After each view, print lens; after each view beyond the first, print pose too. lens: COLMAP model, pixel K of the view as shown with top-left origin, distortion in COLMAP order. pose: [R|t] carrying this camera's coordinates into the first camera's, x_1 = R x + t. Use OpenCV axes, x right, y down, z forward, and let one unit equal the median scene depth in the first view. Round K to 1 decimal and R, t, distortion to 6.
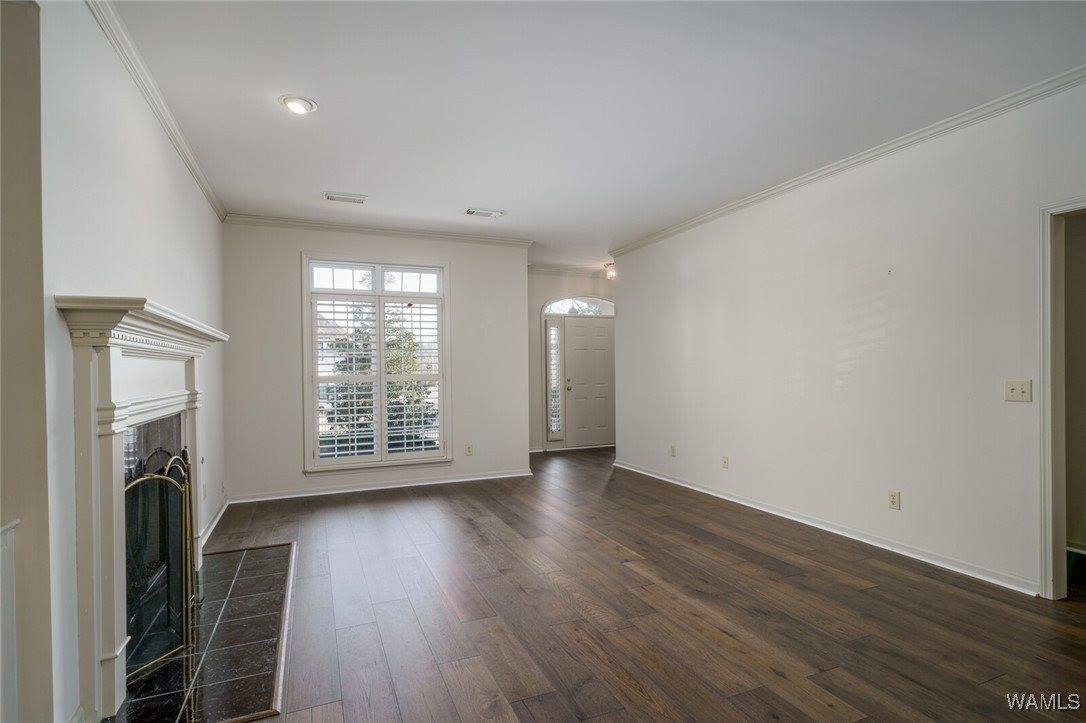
lens RADIAL K [[543.9, 0, 543.7], [0, 543.9, 376.9], [0, 0, 1]] dist [0.000289, 0.000049]
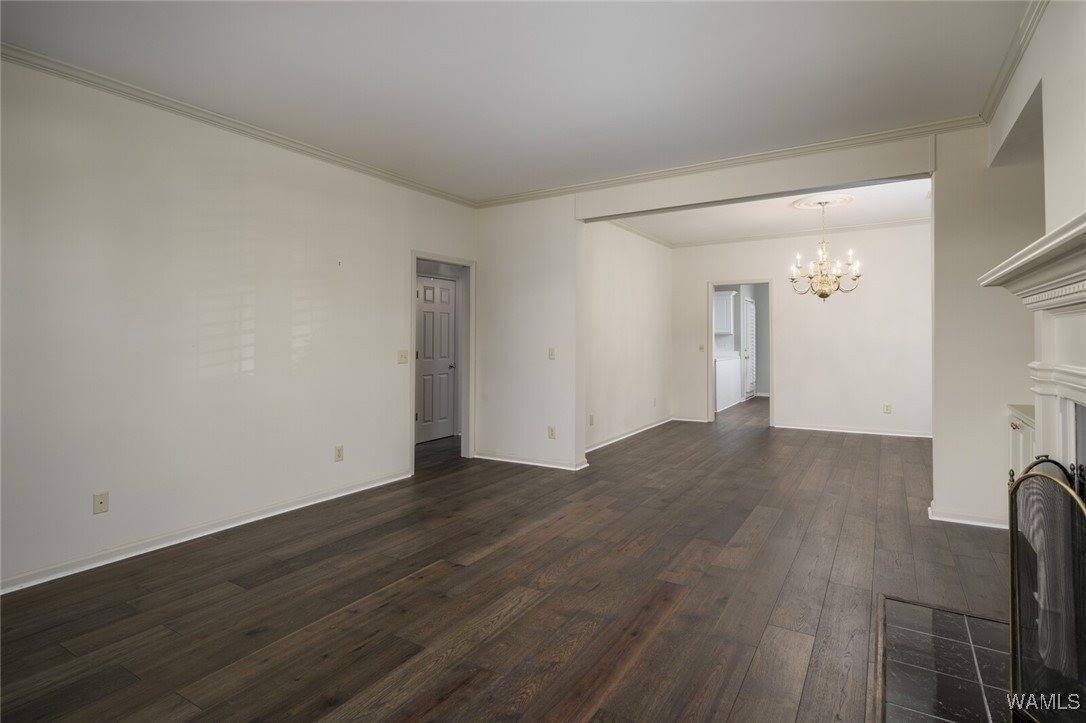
lens RADIAL K [[563.2, 0, 540.2], [0, 563.2, 334.9], [0, 0, 1]] dist [-0.001285, 0.000111]
pose [[-0.578729, 0.019337, 0.815290, -0.421758], [0.021976, 0.999726, -0.008112, -0.009740], [-0.815223, 0.013222, -0.578996, 0.905120]]
